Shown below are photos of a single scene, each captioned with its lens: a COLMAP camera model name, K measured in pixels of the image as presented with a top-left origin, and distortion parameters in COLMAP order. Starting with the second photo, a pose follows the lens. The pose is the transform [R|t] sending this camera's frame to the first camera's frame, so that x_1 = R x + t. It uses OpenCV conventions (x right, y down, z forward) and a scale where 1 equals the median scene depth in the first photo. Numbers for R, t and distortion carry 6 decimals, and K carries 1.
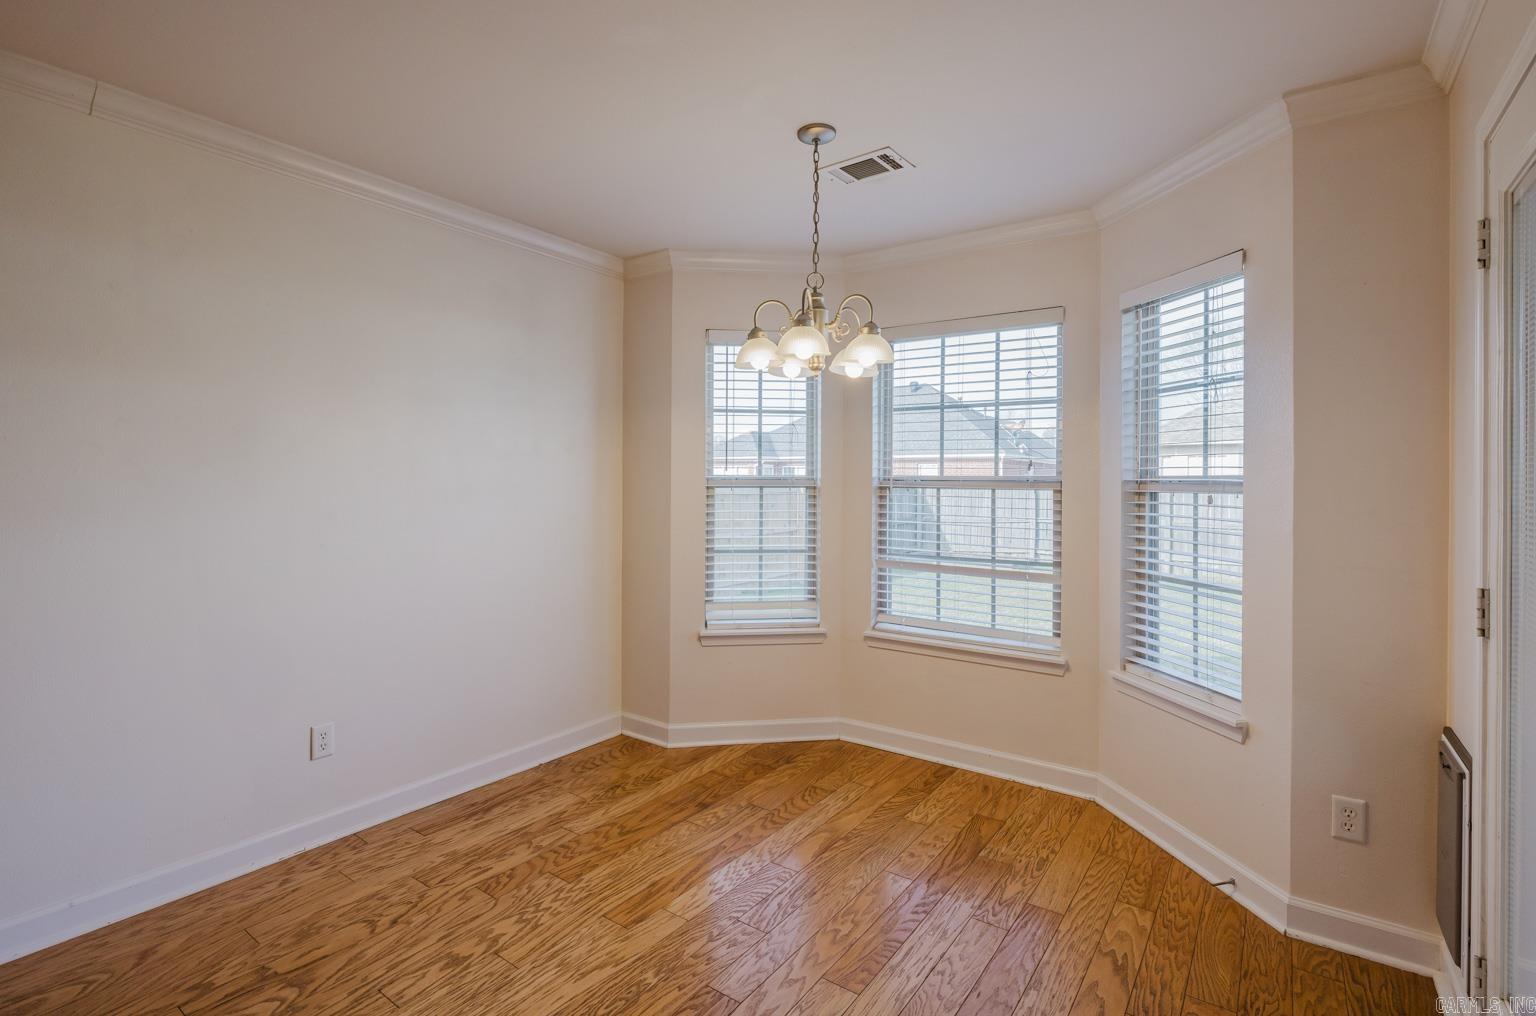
lens RADIAL K [[733.3, 0, 764.3], [0, 733.3, 479.8], [0, 0, 1]] dist [0.001171, 0.000506]
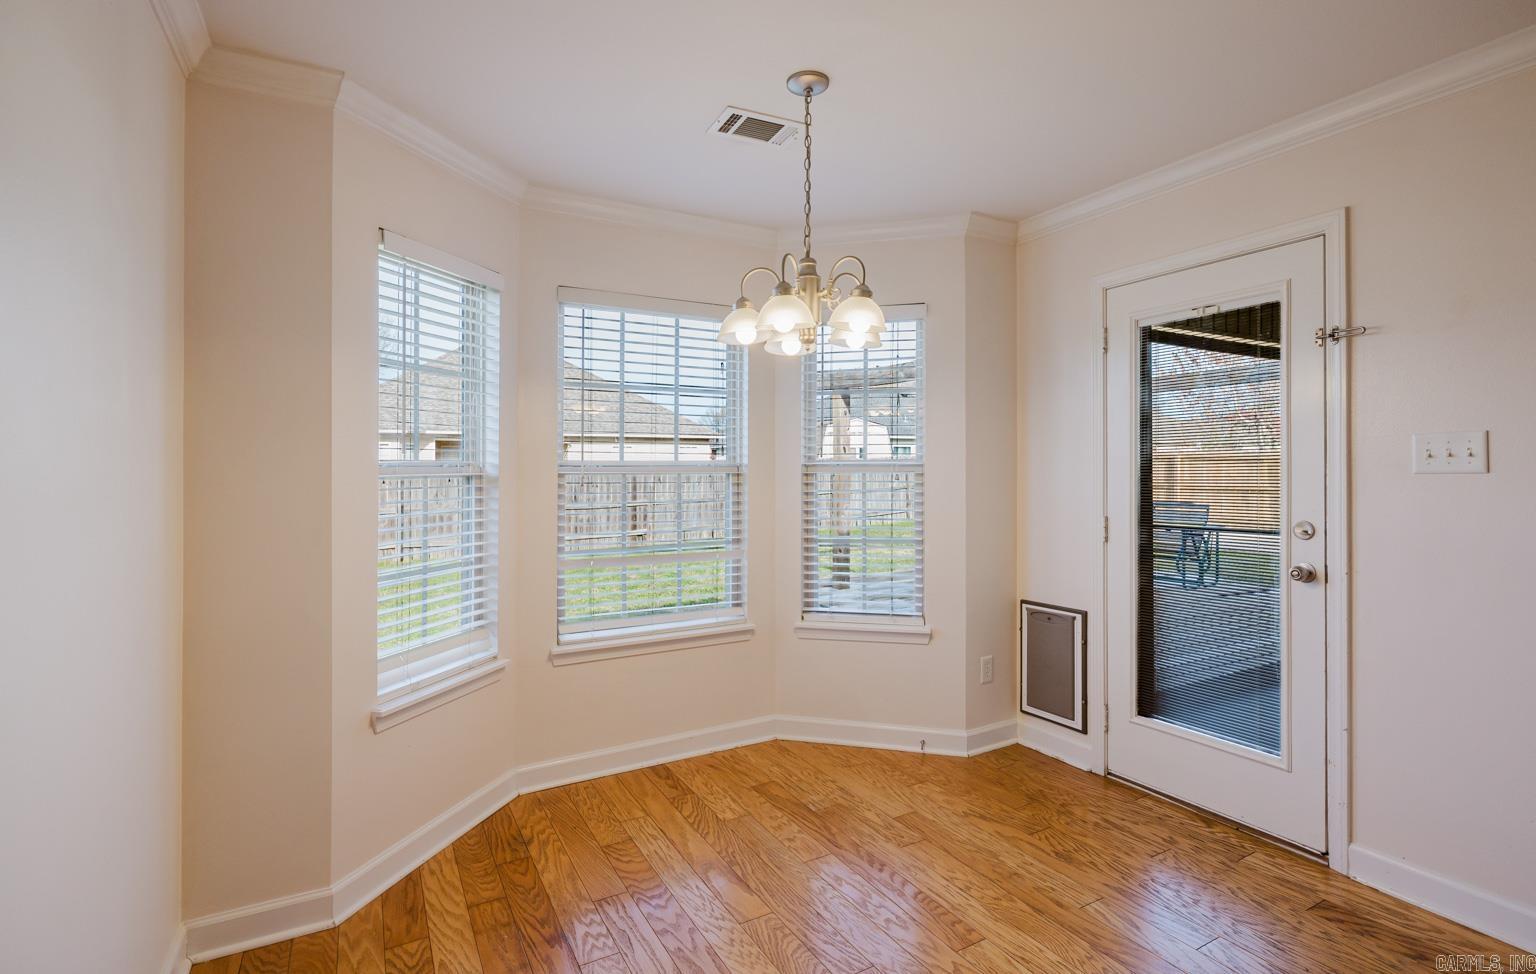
lens RADIAL K [[737.9, 0, 770.0], [0, 737.9, 476.1], [0, 0, 1]] dist [-0.001195, -0.000253]
pose [[0.413336, -0.022431, 0.910302, -0.593727], [0.004720, 0.999736, 0.022491, -0.007546], [-0.910566, -0.004999, 0.413333, 0.504797]]
